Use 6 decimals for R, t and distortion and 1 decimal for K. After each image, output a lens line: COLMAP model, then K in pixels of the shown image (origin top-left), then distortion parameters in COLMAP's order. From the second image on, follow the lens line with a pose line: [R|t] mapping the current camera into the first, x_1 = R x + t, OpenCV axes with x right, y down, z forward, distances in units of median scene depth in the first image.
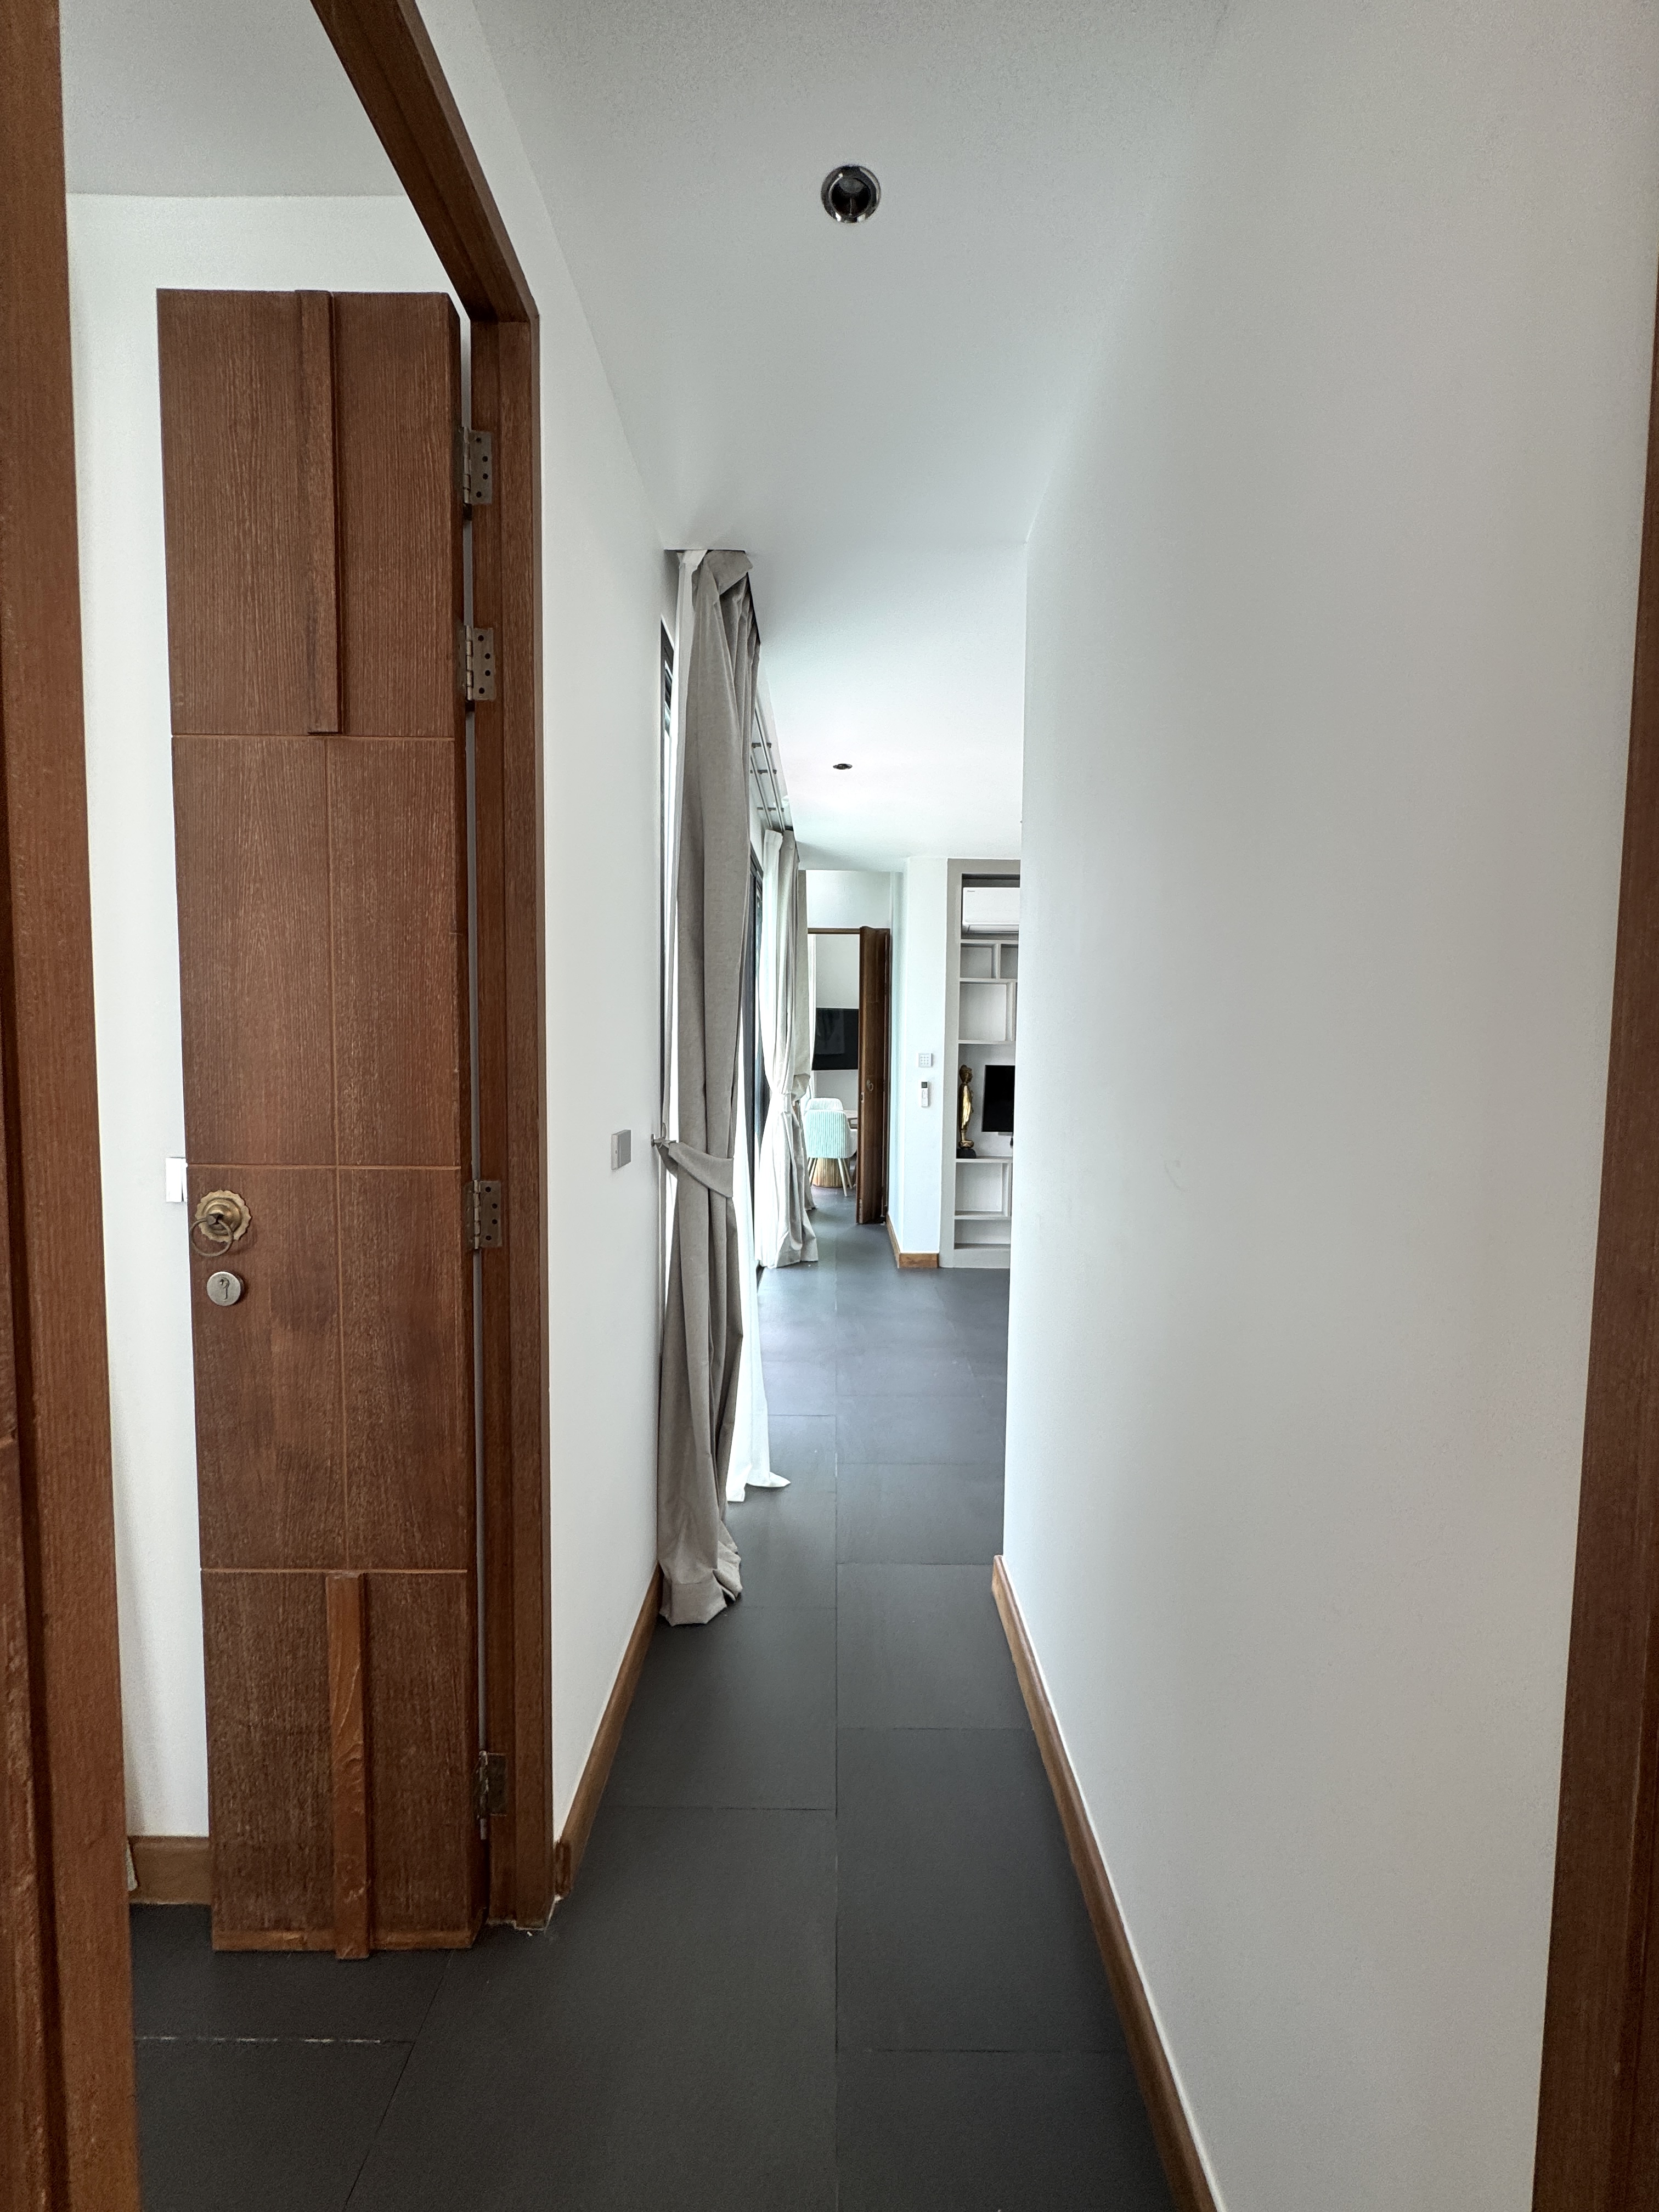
lens RADIAL K [[887.8, 0, 837.2], [0, 887.8, 1103.0], [0, 0, 1]] dist [-0.001452, 0.000812]
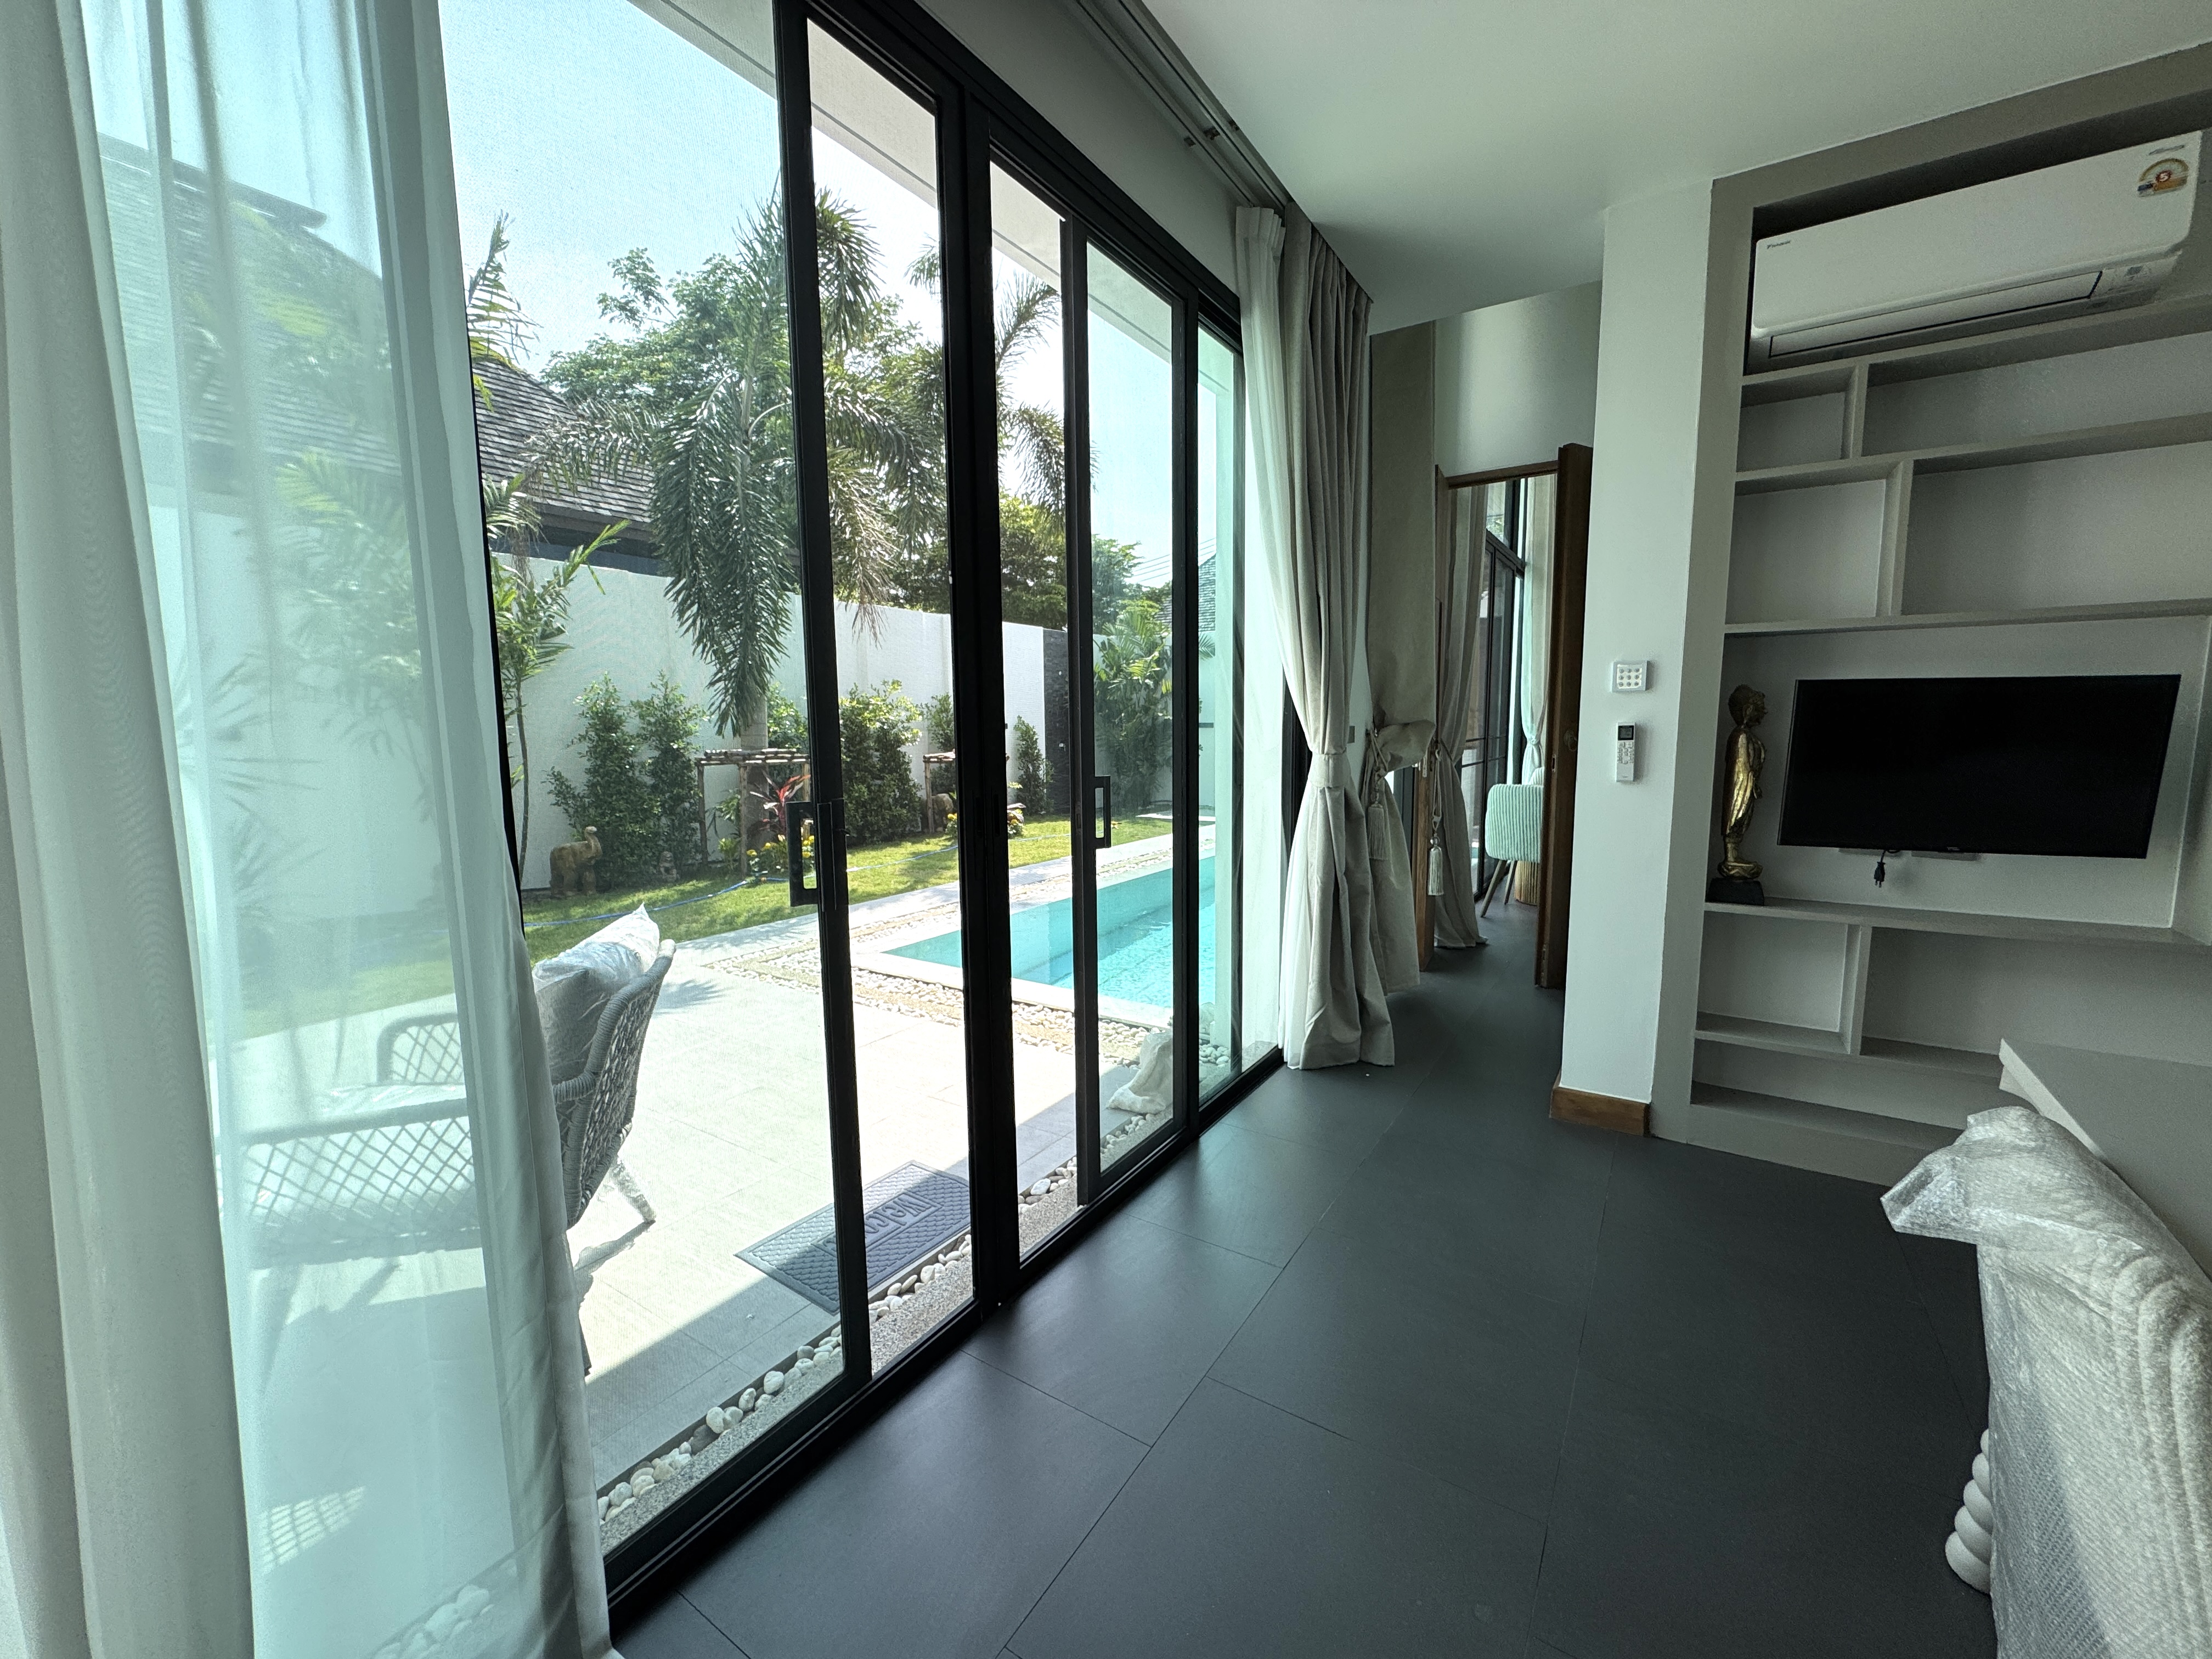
lens RADIAL K [[887.8, 0, 1090.9], [0, 887.8, 823.7], [0, 0, 1]] dist [-0.001452, 0.000812]
pose [[0.837968, 0.043602, -0.543975, 0.117517], [-0.018386, 0.998493, 0.051710, 0.007366], [0.545410, -0.033329, 0.837507, 0.477645]]
